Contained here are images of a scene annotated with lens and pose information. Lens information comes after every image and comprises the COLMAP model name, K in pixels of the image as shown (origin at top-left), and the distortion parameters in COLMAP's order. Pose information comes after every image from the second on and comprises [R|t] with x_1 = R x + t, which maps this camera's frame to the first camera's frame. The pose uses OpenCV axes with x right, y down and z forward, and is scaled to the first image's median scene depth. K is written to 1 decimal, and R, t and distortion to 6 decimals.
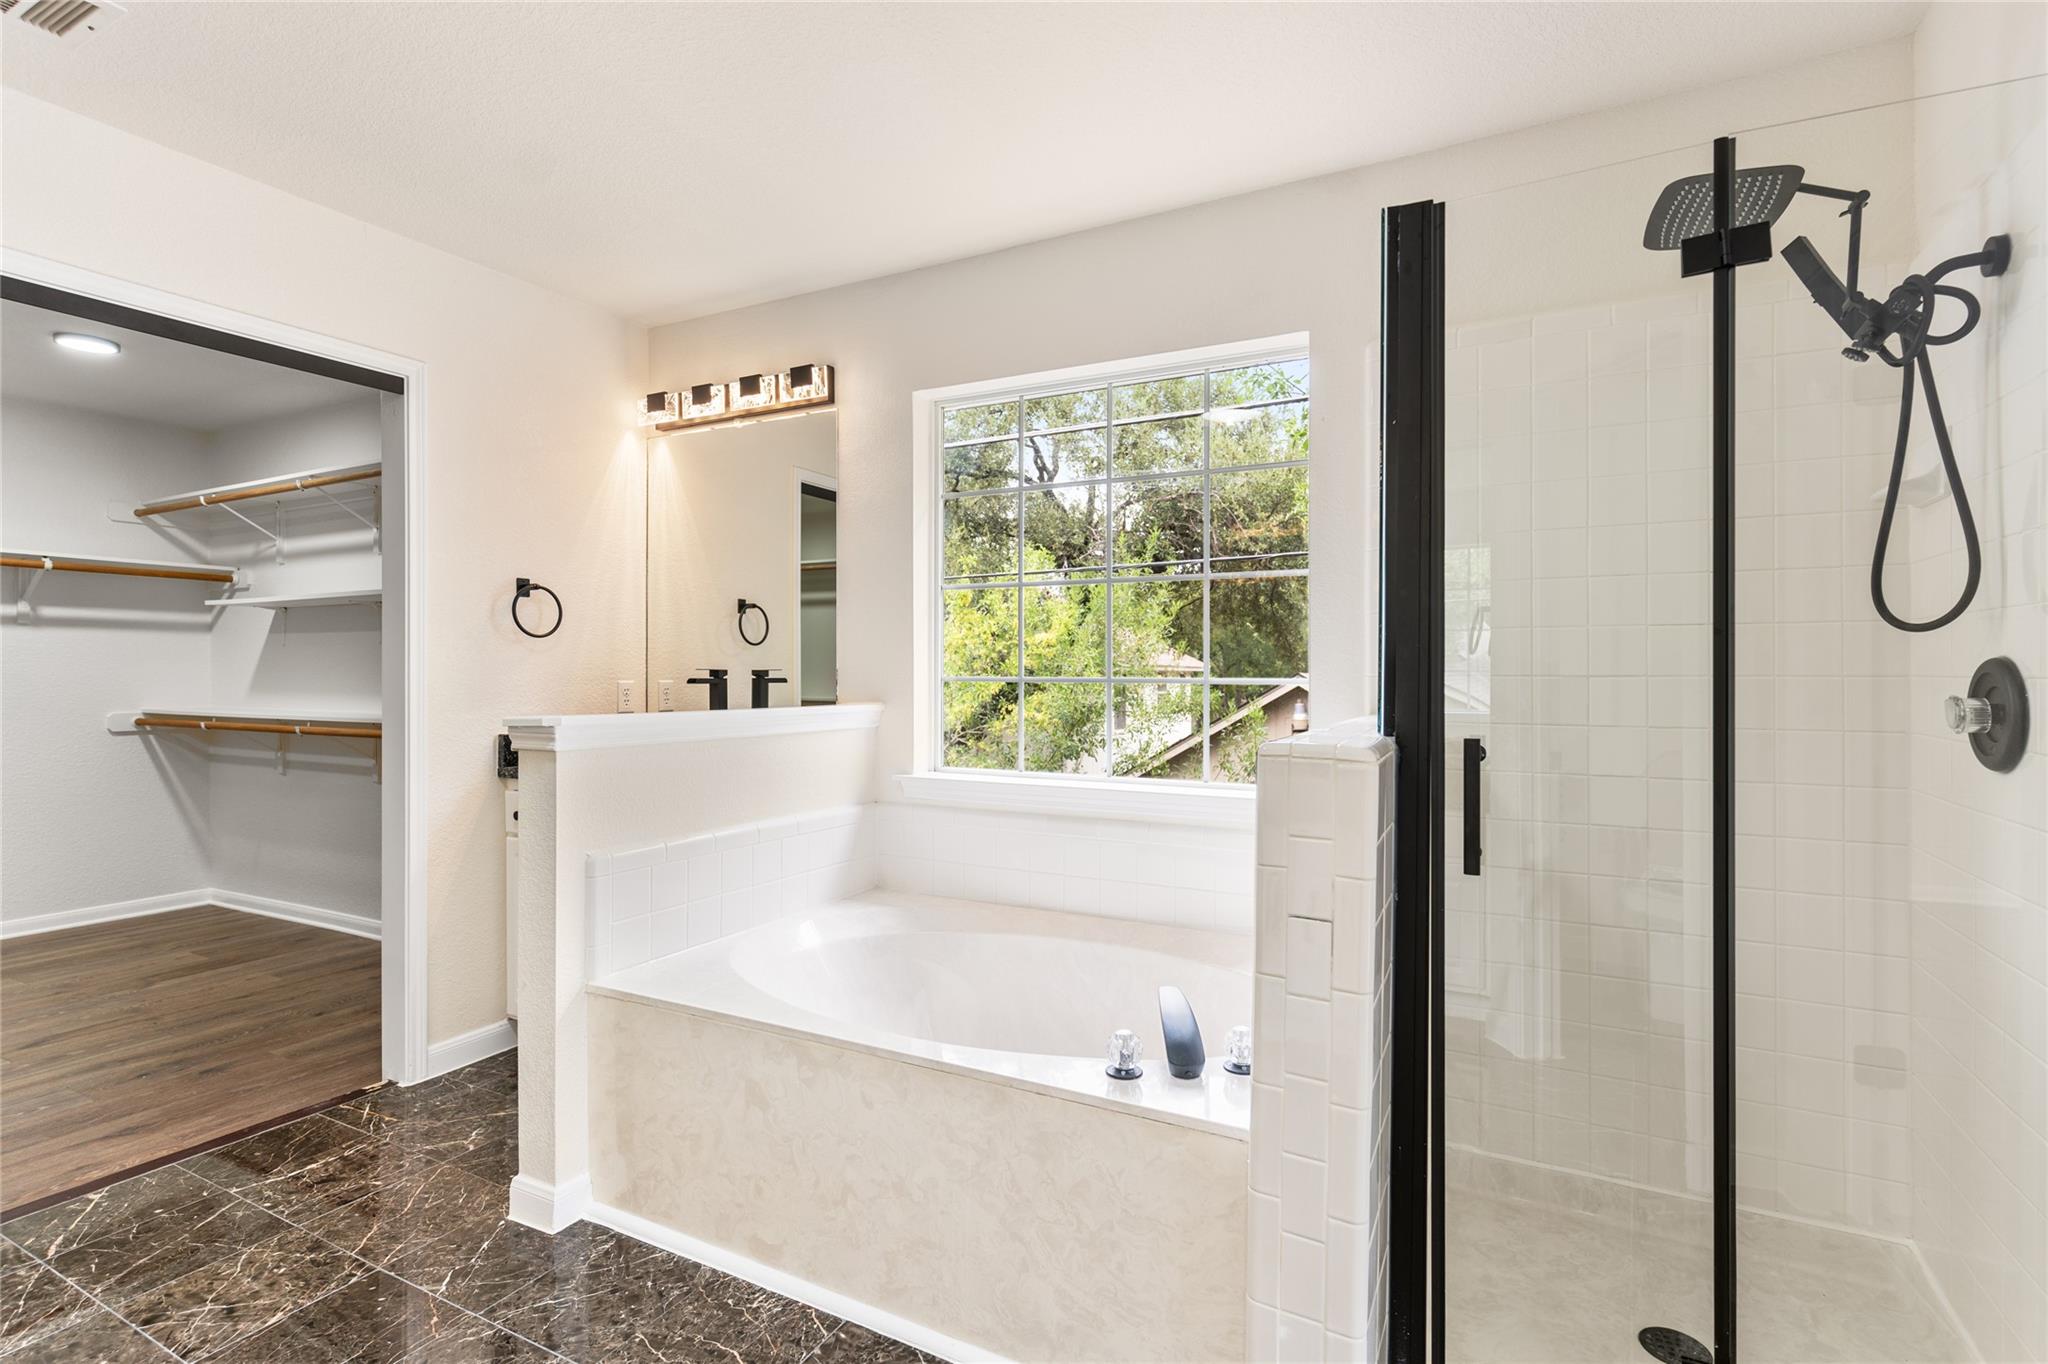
lens RADIAL K [[974.5, 0, 1029.5], [0, 974.5, 668.4], [0, 0, 1]] dist [0.003105, 0.000207]
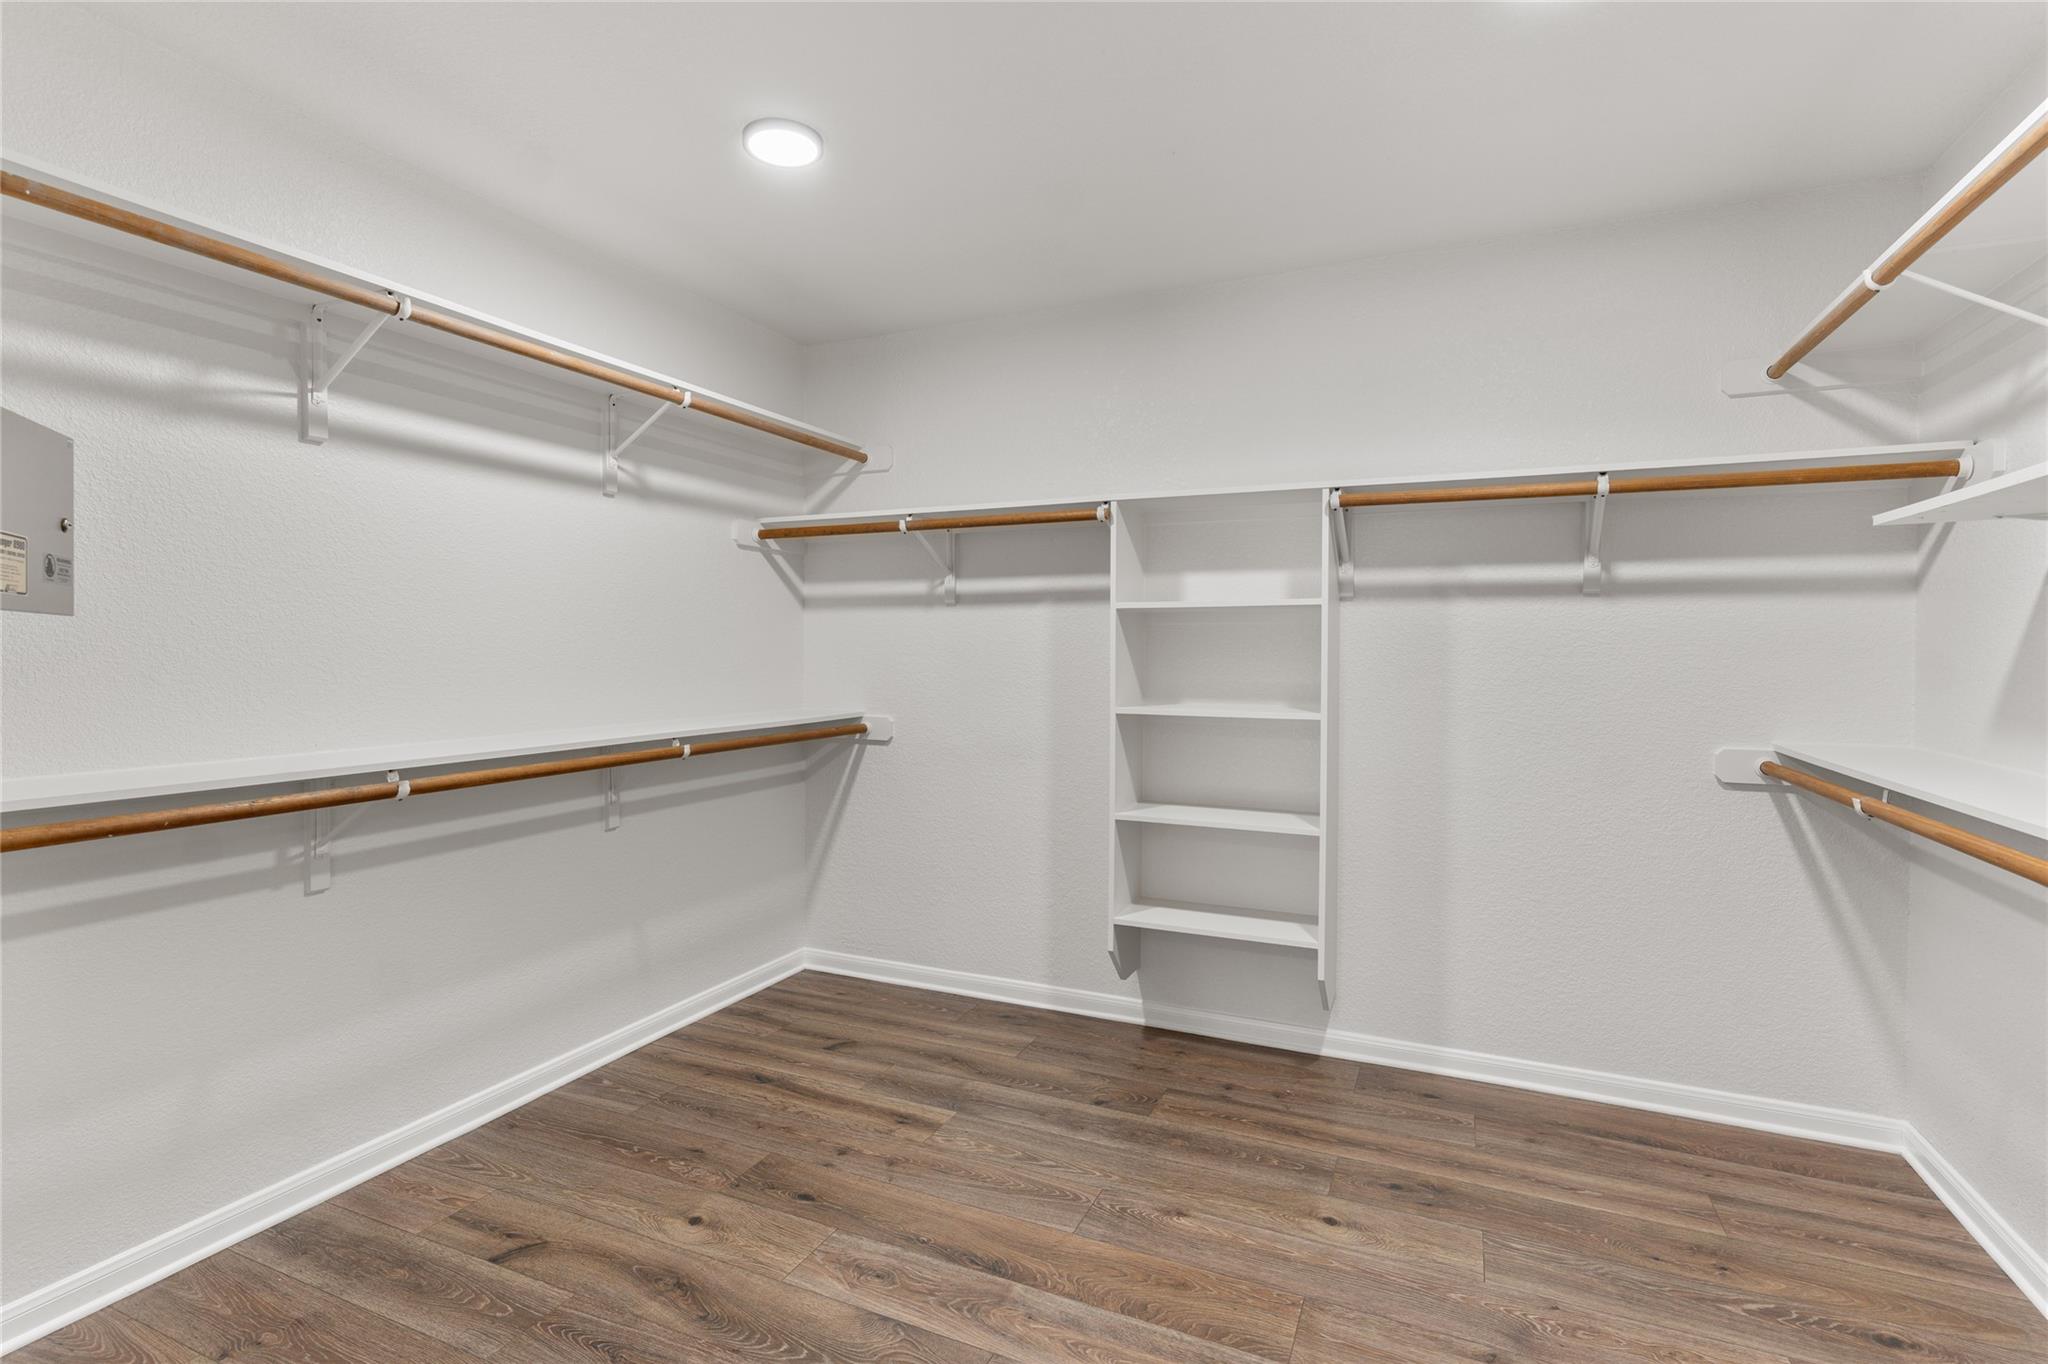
lens RADIAL K [[987.6, 0, 1021.0], [0, 987.6, 671.7], [0, 0, 1]] dist [0.002727, 0.000430]
pose [[0.068007, 0.026030, -0.997345, -0.633106], [0.001996, 0.999654, 0.026226, -0.020053], [0.997683, -0.003775, 0.067931, 0.874091]]
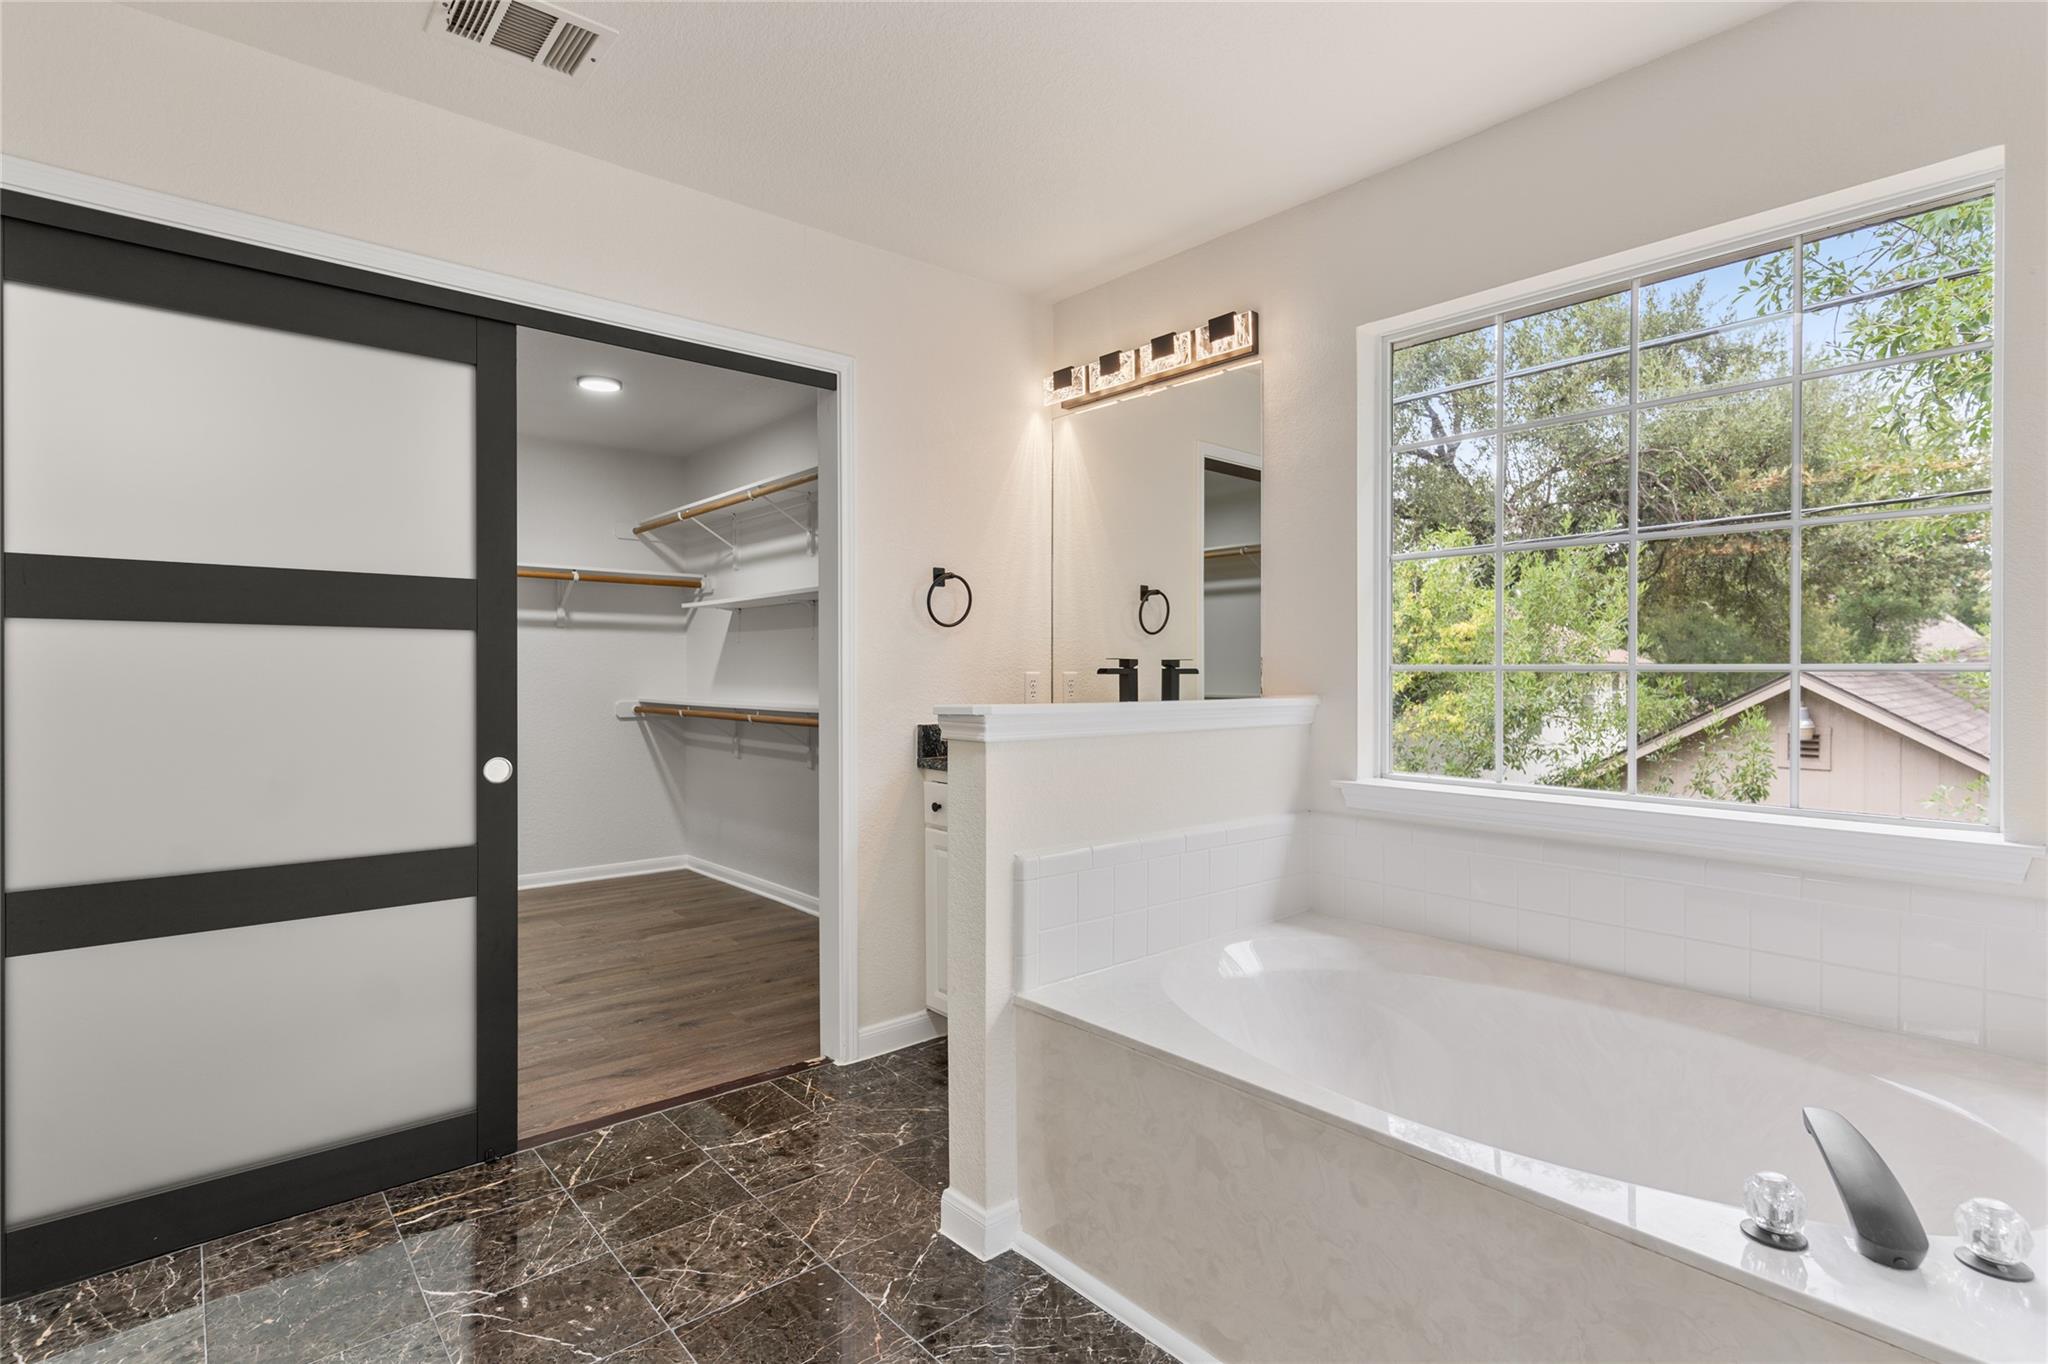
lens RADIAL K [[987.6, 0, 1021.0], [0, 987.6, 671.7], [0, 0, 1]] dist [0.002727, 0.000430]
pose [[0.931842, -0.001308, -0.362861, -0.081125], [0.002758, 0.999990, 0.003480, 0.010573], [0.362853, -0.004244, 0.931837, 0.098343]]
